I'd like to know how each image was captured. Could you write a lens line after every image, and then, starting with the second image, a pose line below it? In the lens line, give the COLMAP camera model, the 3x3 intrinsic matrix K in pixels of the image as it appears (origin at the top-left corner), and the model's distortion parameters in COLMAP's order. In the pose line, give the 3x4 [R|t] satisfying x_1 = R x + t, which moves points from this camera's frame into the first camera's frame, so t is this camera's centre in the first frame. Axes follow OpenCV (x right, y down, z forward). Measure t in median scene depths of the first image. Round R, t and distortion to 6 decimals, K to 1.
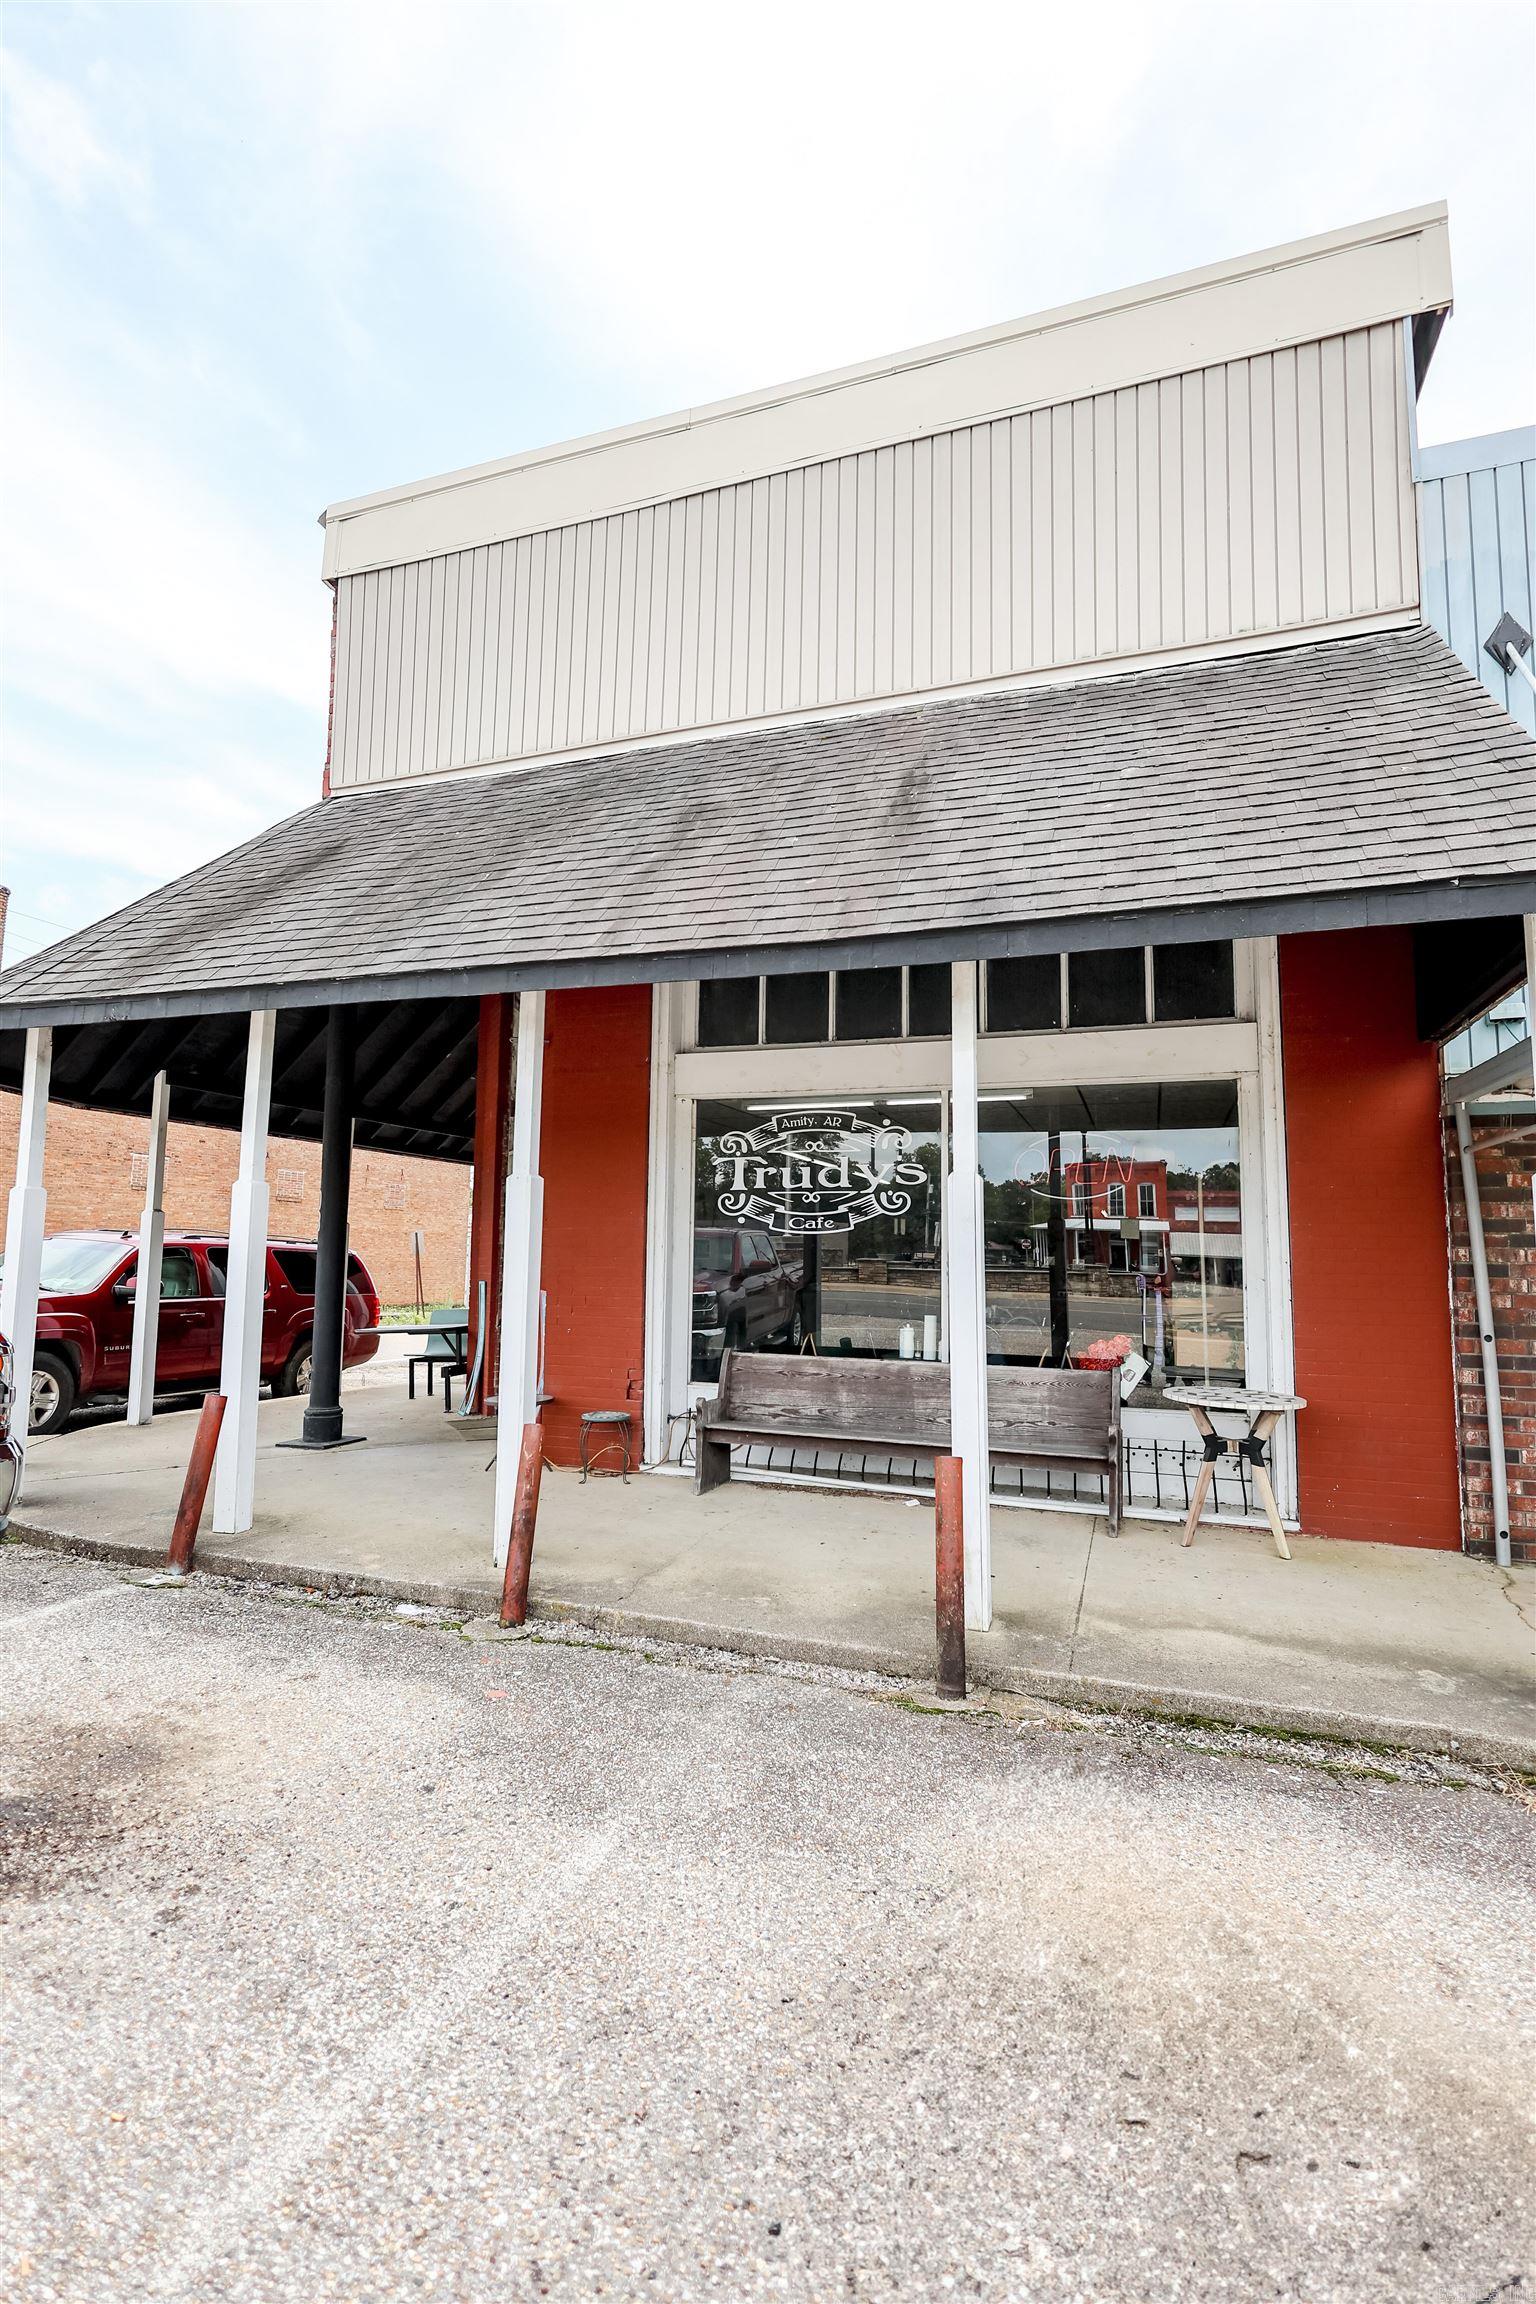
lens RADIAL K [[1035.0, 0, 768.0], [0, 1035.0, 1152.0], [0, 0, 1]] dist [0.011863, 0.000173]
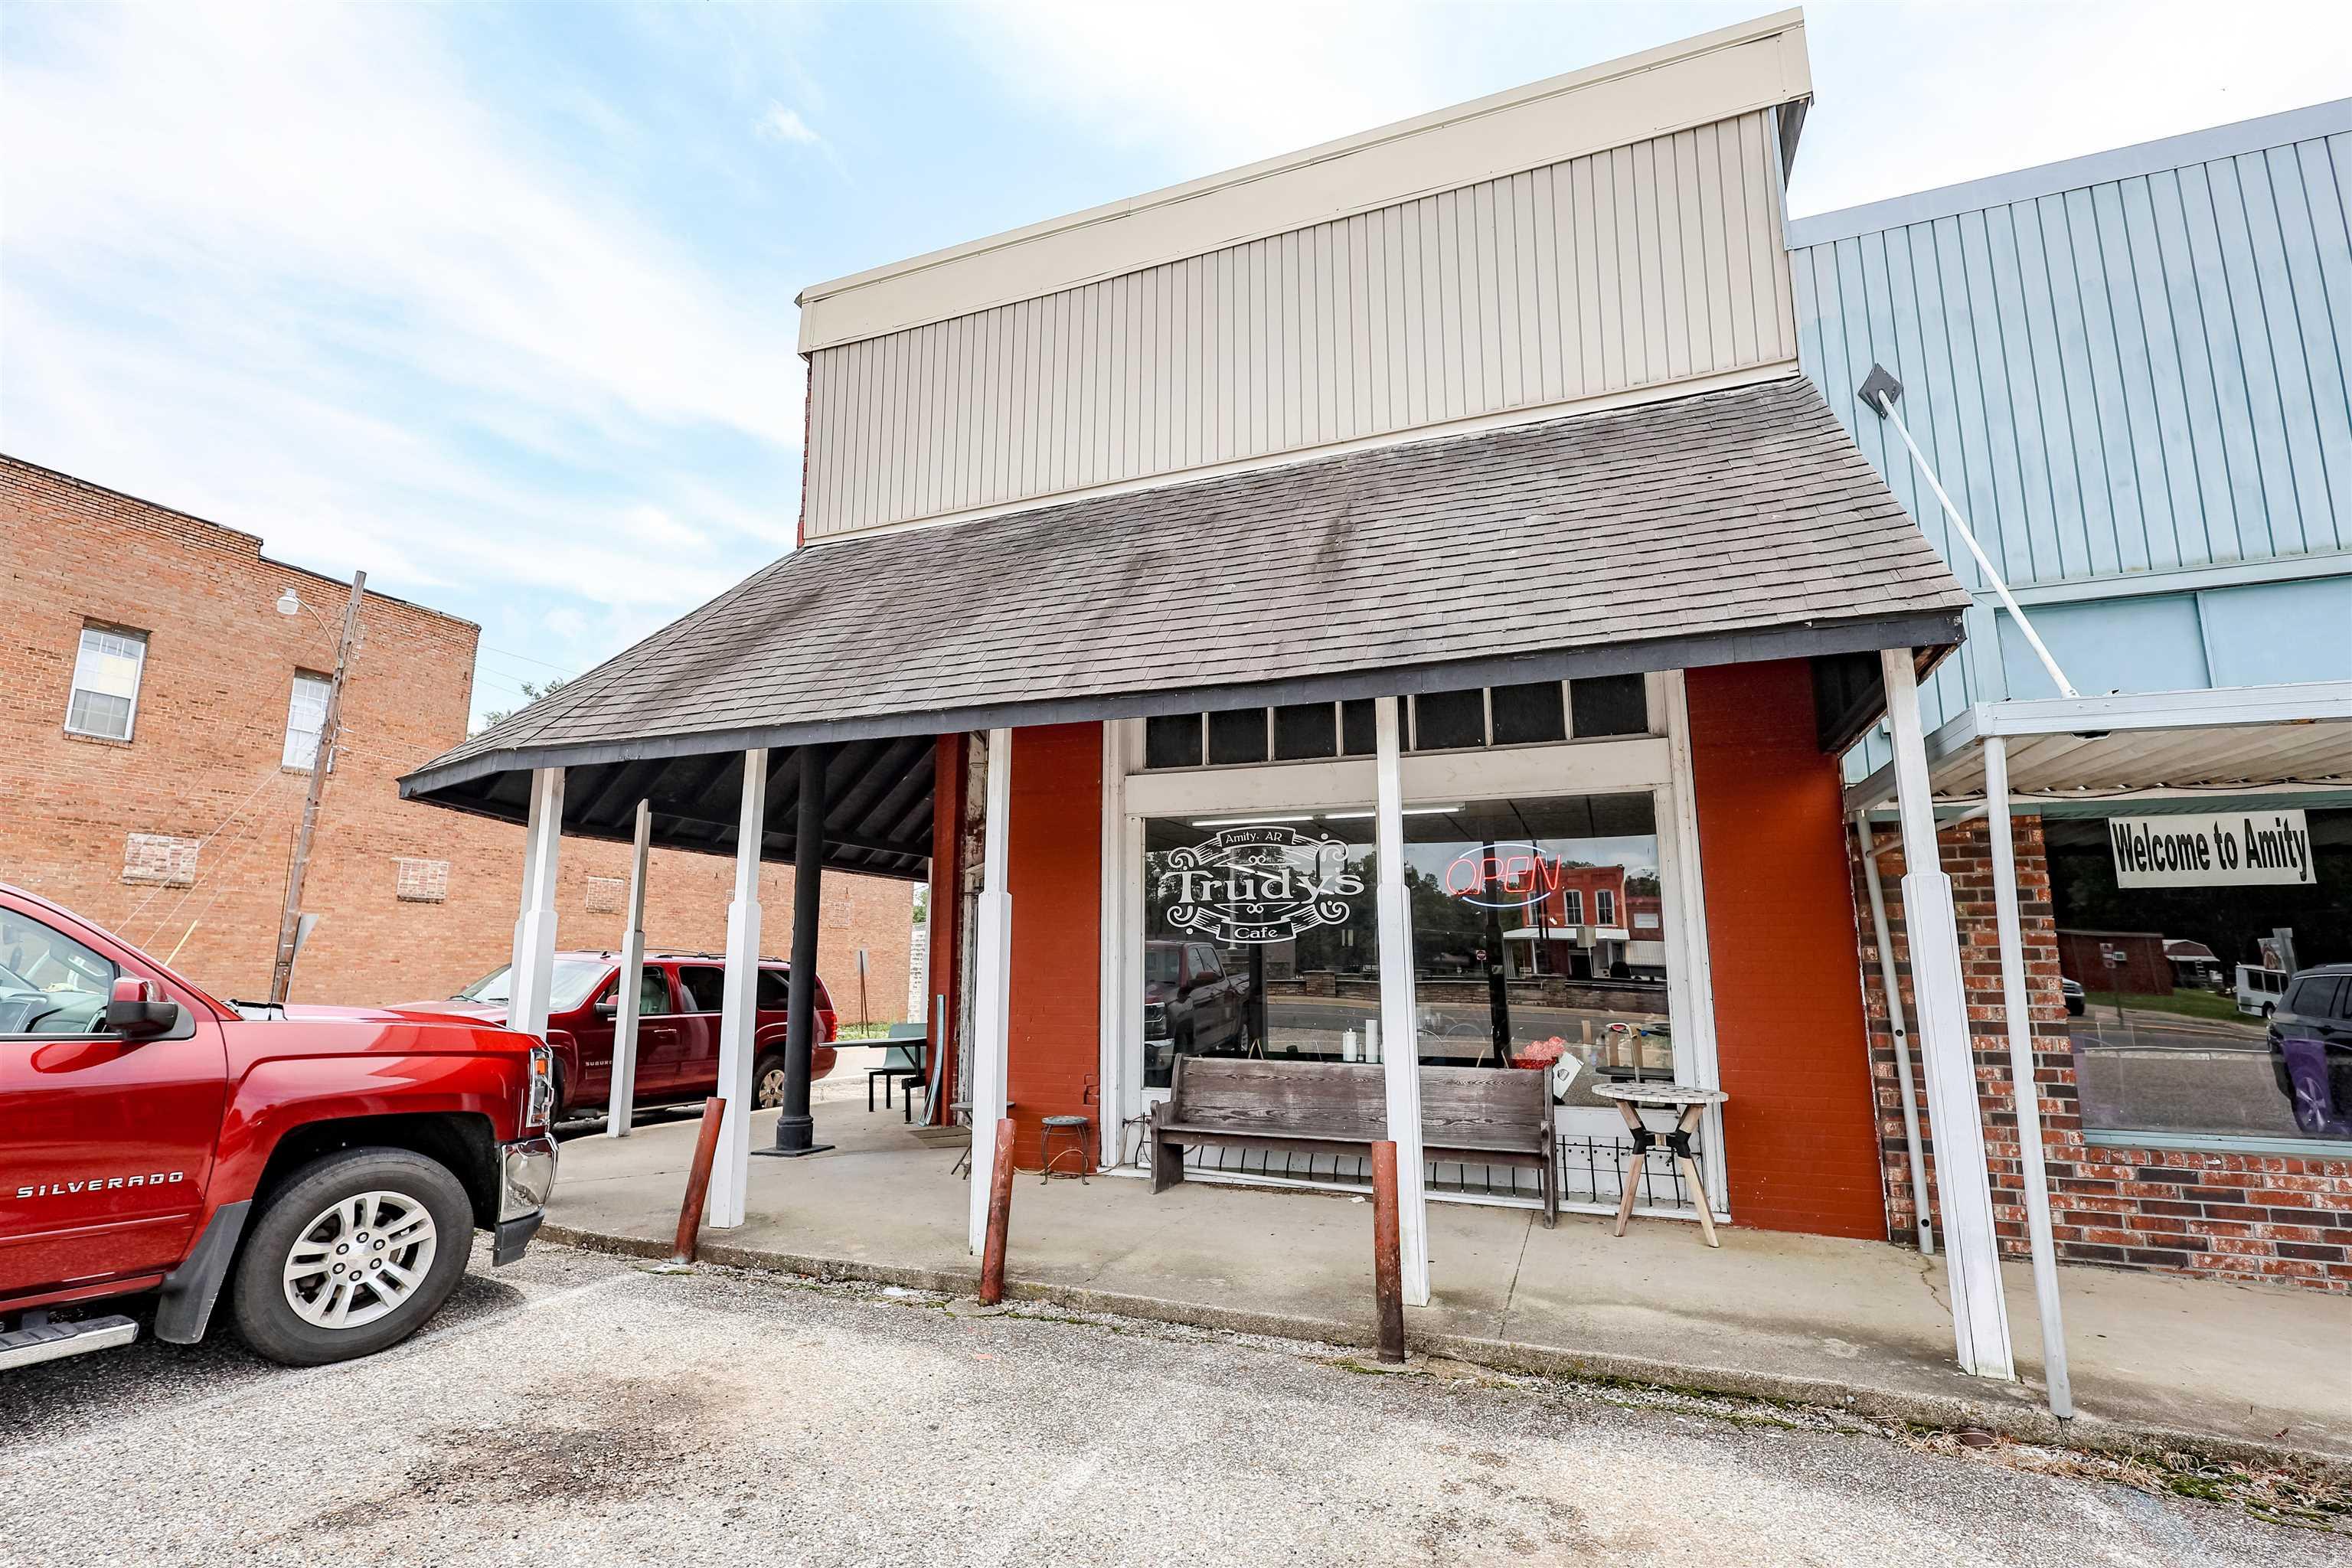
lens RADIAL K [[1056.5, 0, 1171.9], [0, 1056.5, 787.4], [0, 0, 1]] dist [0.011863, 0.000173]
pose [[0.999176, -0.019570, -0.035558, -0.003185], [0.016956, 0.997232, -0.072392, -0.004063], [0.036877, 0.071729, 0.996742, -0.120783]]
